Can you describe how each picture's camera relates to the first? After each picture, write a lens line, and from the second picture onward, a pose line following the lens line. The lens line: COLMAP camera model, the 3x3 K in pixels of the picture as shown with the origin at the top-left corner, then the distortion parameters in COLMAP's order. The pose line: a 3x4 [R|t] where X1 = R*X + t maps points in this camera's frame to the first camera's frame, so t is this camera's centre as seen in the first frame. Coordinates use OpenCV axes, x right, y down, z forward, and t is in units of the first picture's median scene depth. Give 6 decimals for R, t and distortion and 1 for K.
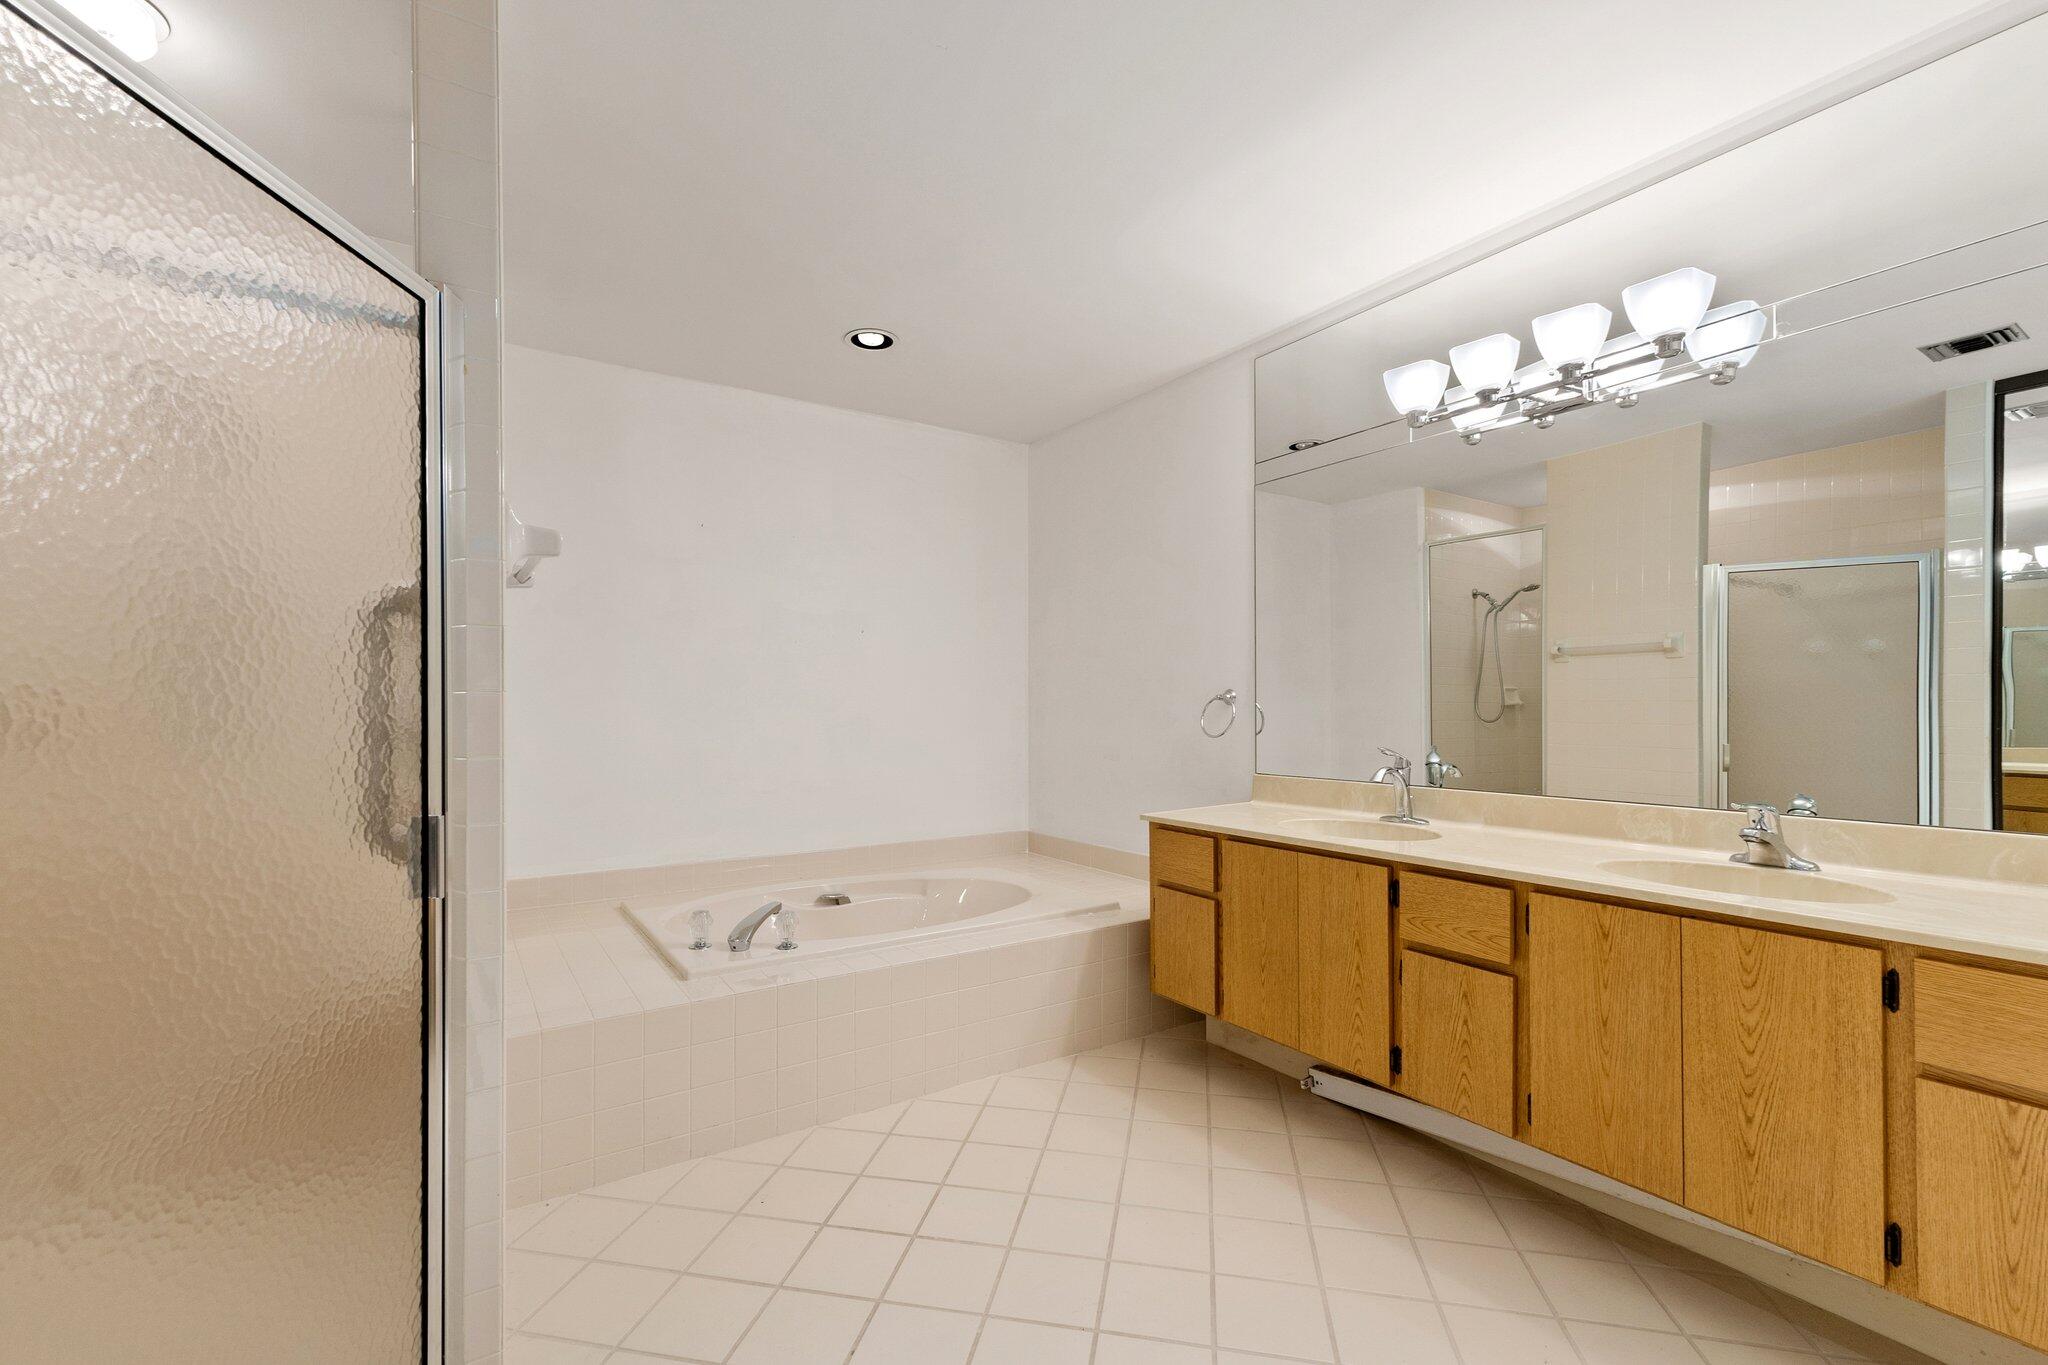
lens RADIAL K [[871.2, 0, 1019.6], [0, 871.2, 706.5], [0, 0, 1]] dist [0.004086, 0.000325]
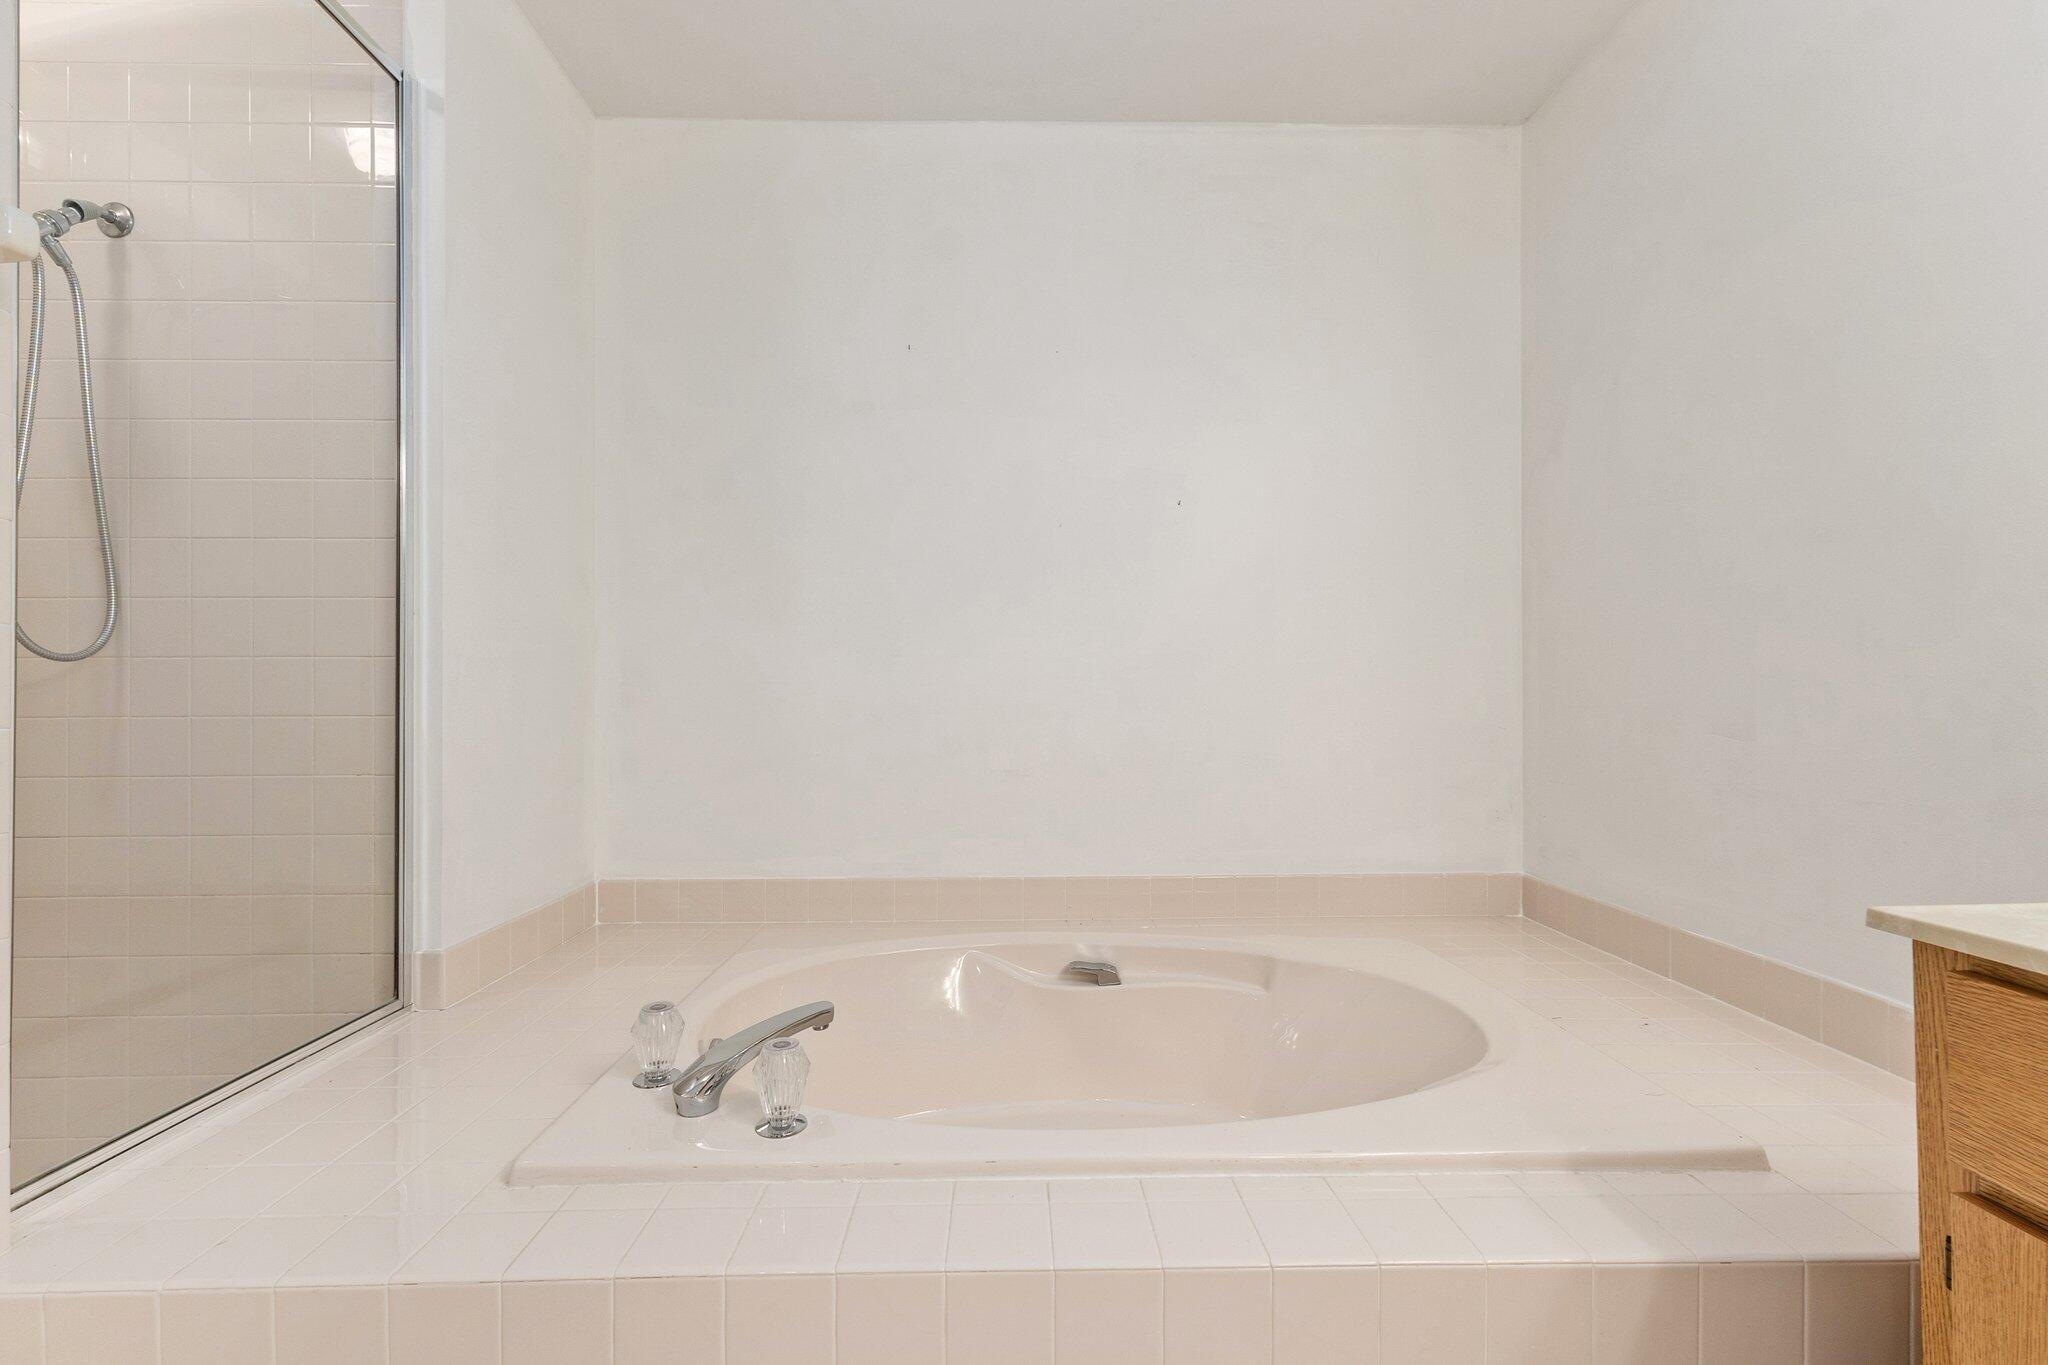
lens RADIAL K [[880.9, 0, 1024.0], [0, 880.9, 682.5], [0, 0, 1]] dist [0.000928, -0.000186]
pose [[0.843533, -0.006576, -0.537036, 0.050830], [-0.000477, 0.999915, -0.012993, 0.044656], [0.537076, 0.011216, 0.843459, 0.498539]]
